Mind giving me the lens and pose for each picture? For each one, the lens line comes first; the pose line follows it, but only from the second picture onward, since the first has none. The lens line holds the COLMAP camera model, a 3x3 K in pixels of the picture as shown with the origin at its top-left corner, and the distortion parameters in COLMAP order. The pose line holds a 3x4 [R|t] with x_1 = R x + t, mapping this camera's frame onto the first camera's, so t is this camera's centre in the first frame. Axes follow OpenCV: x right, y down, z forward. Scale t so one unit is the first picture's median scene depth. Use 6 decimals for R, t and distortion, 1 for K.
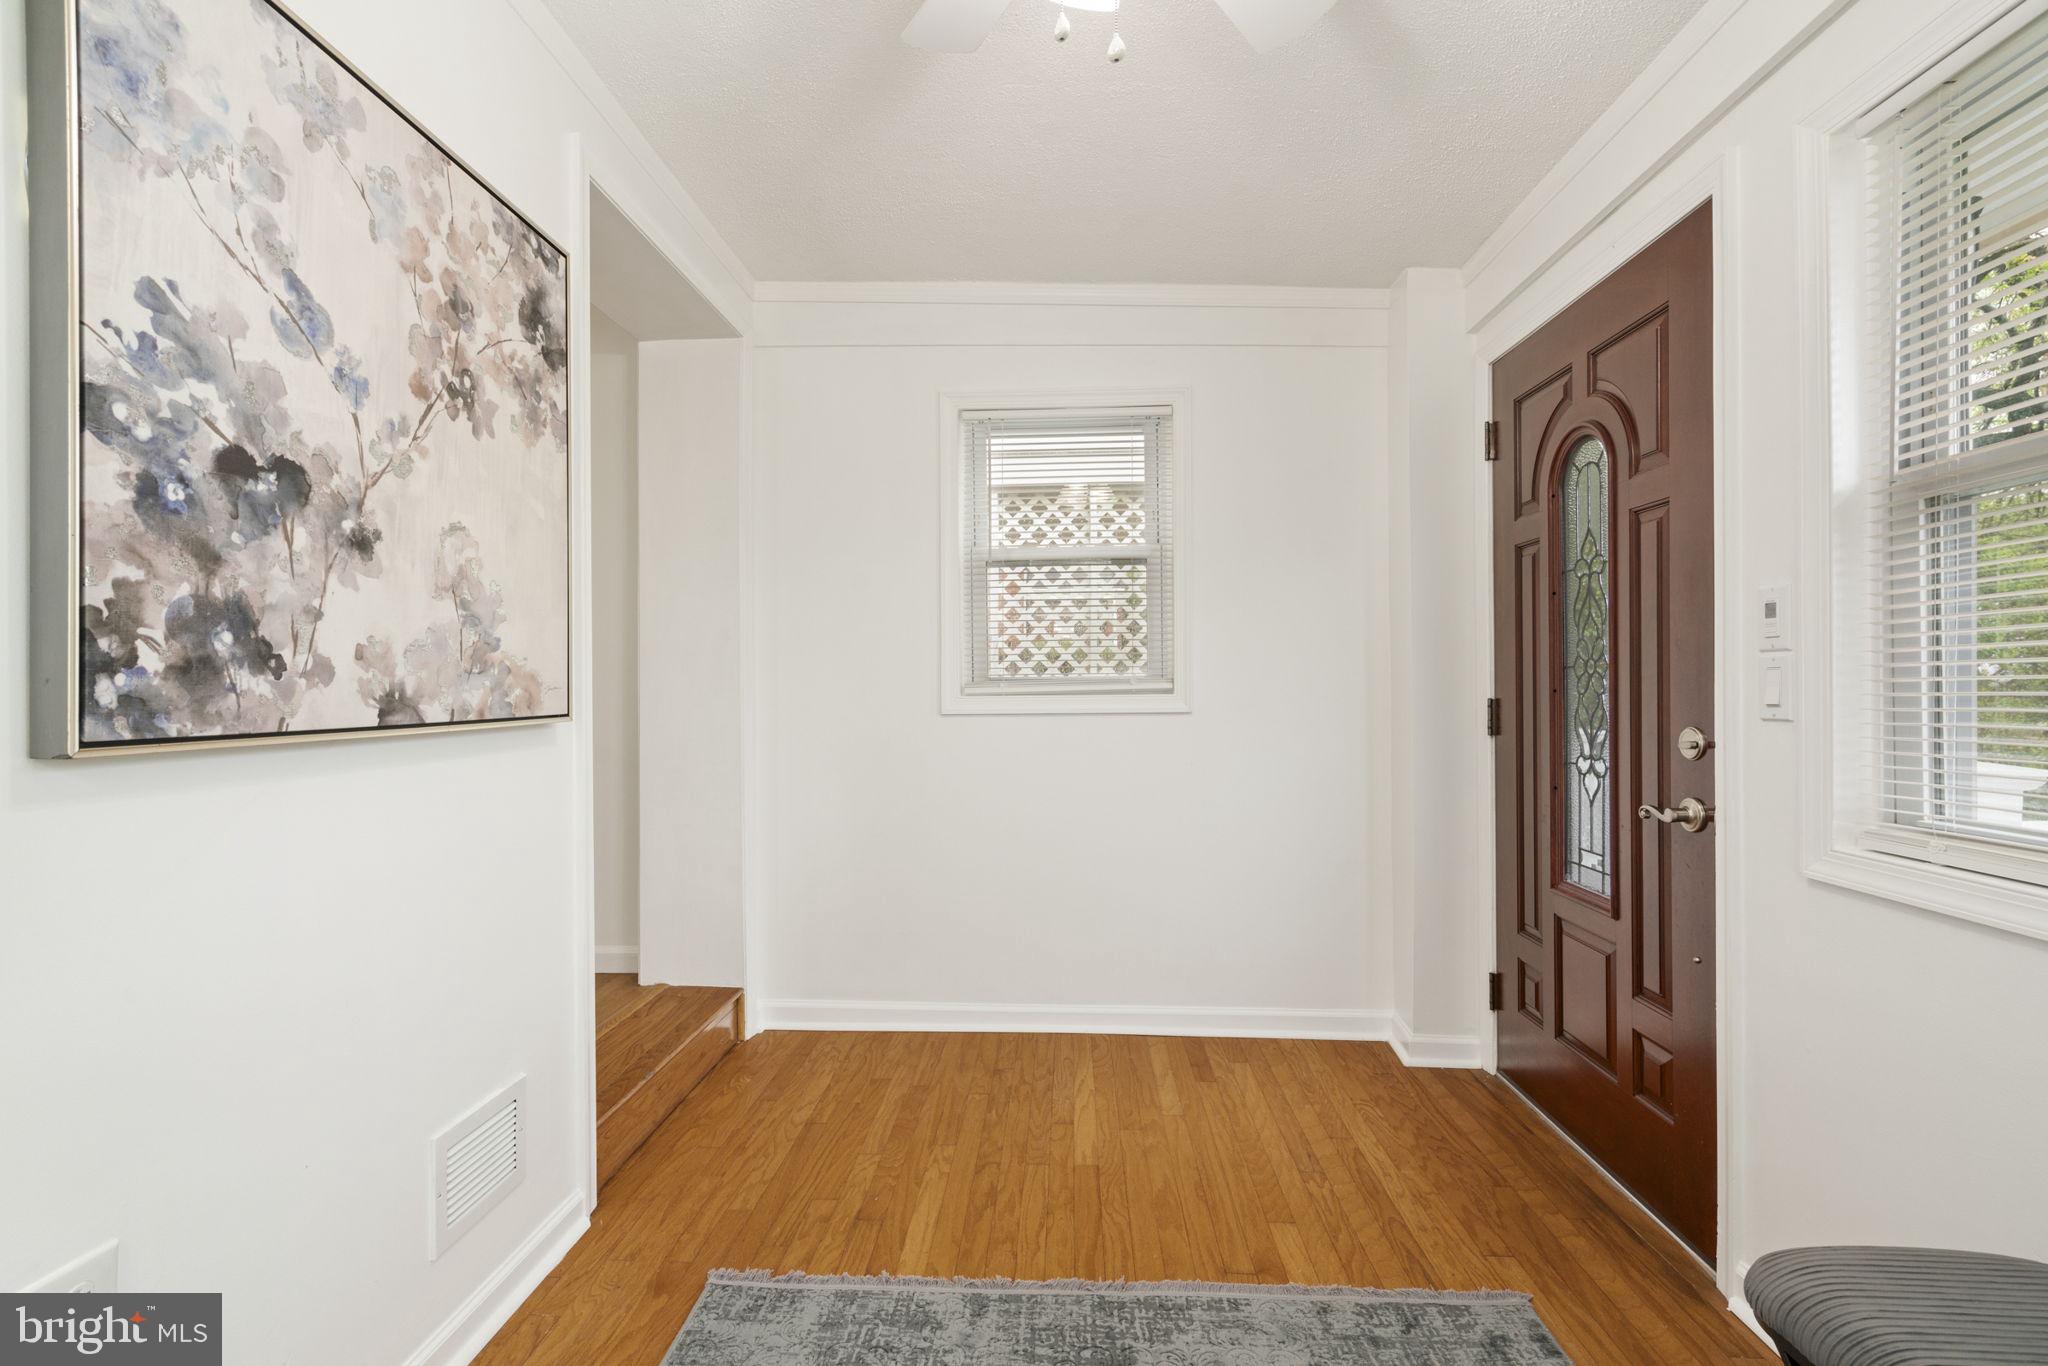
lens RADIAL K [[934.1, 0, 1028.4], [0, 934.1, 689.2], [0, 0, 1]] dist [-0.009401, 0.008051]
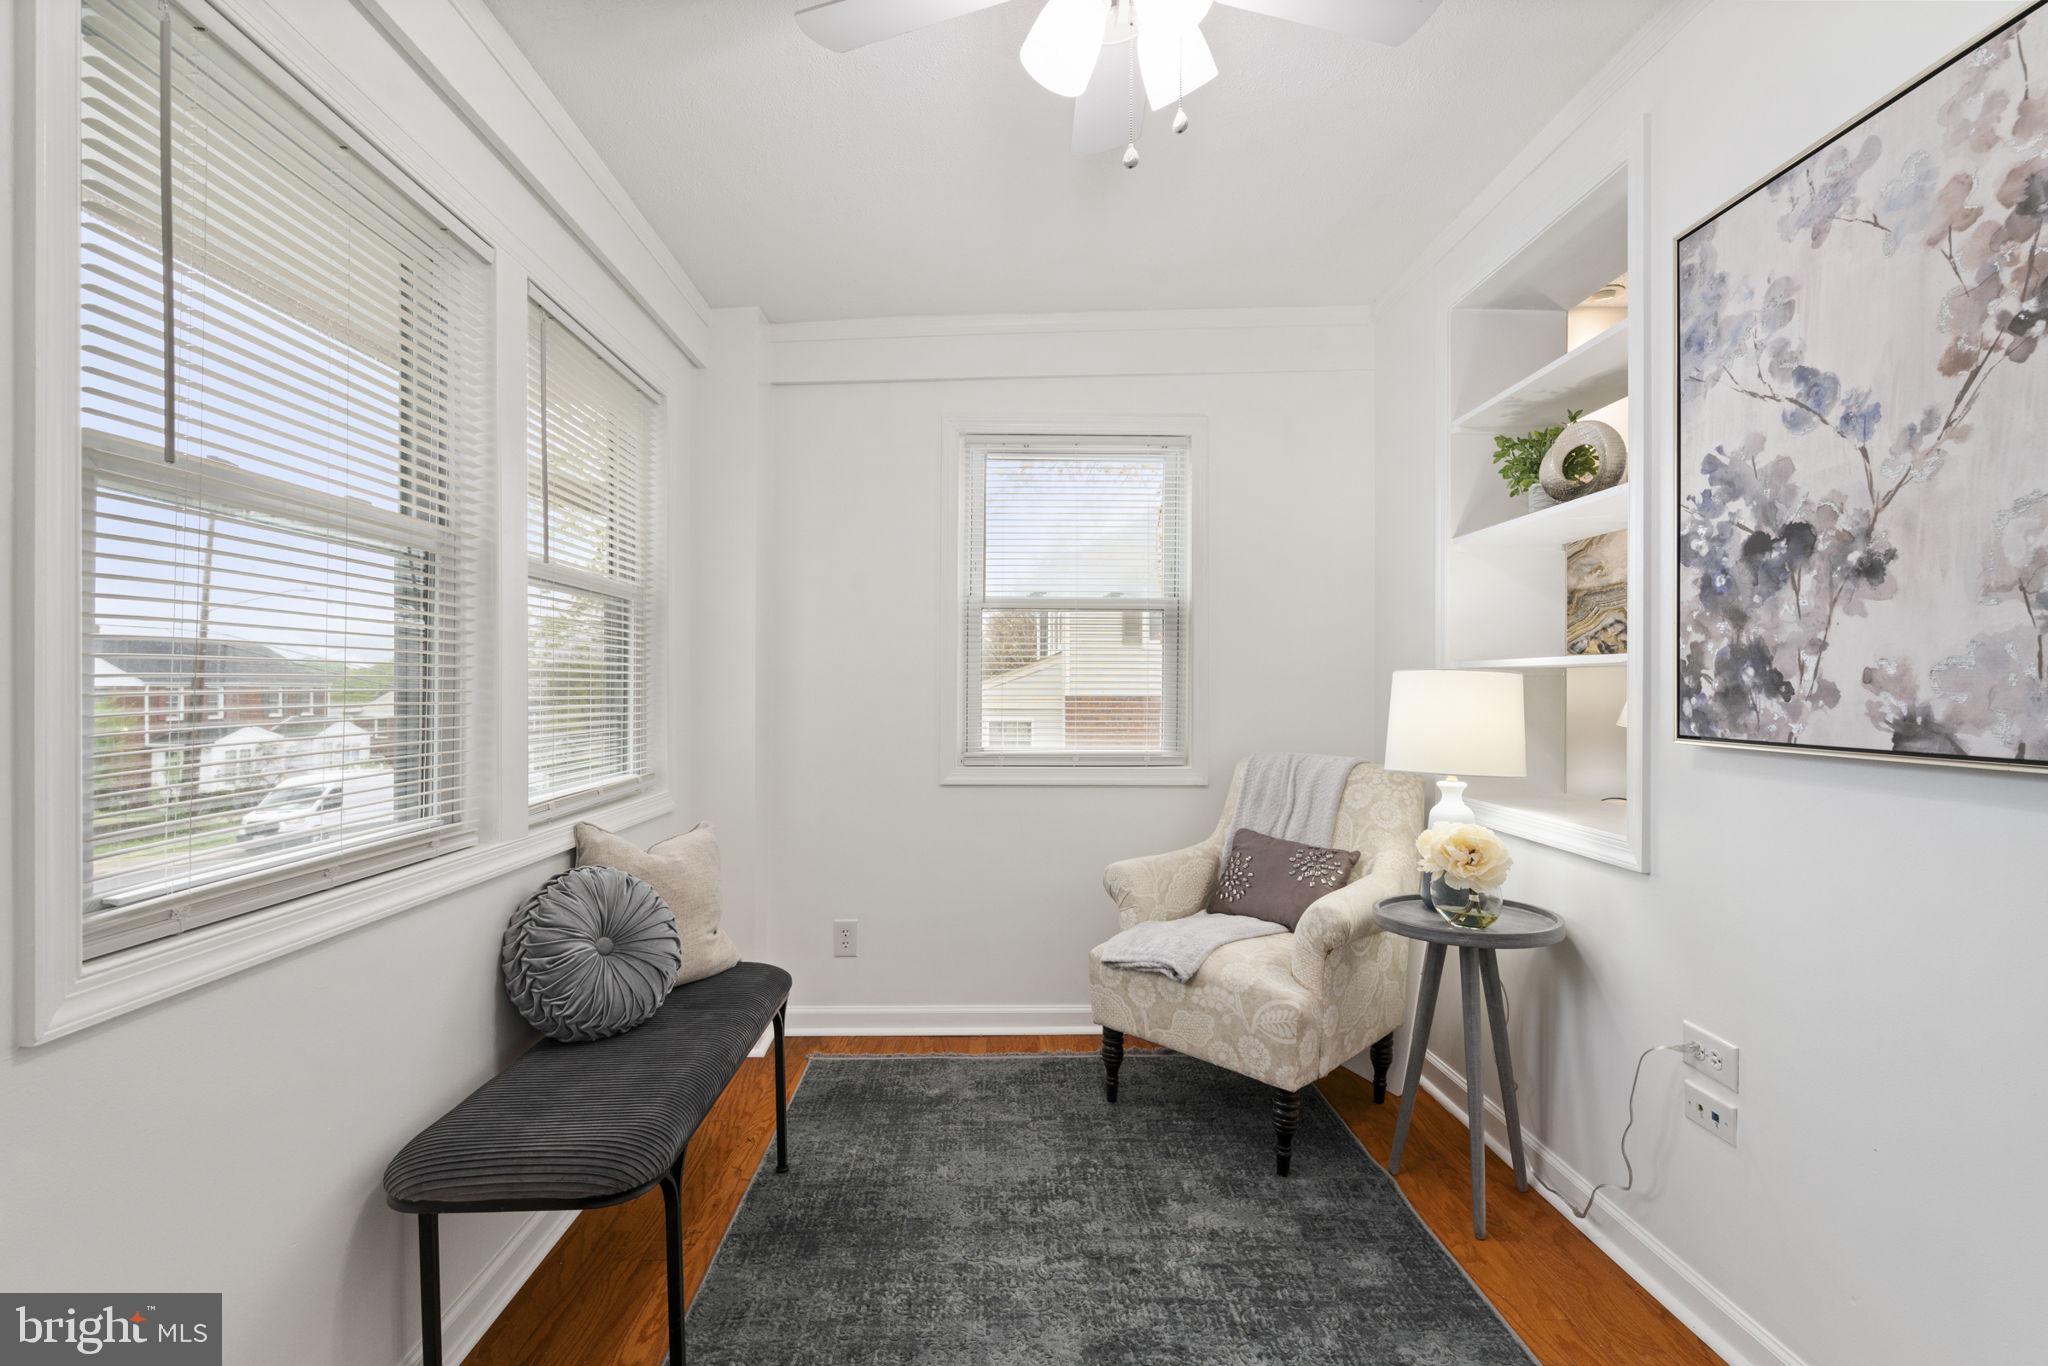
lens RADIAL K [[934.1, 0, 1028.4], [0, 934.1, 689.2], [0, 0, 1]] dist [-0.009401, 0.008051]
pose [[-0.997022, 0.004699, -0.076969, 0.315942], [0.004302, 0.999977, 0.005328, -0.038259], [0.076992, 0.004981, -0.997019, 2.168926]]
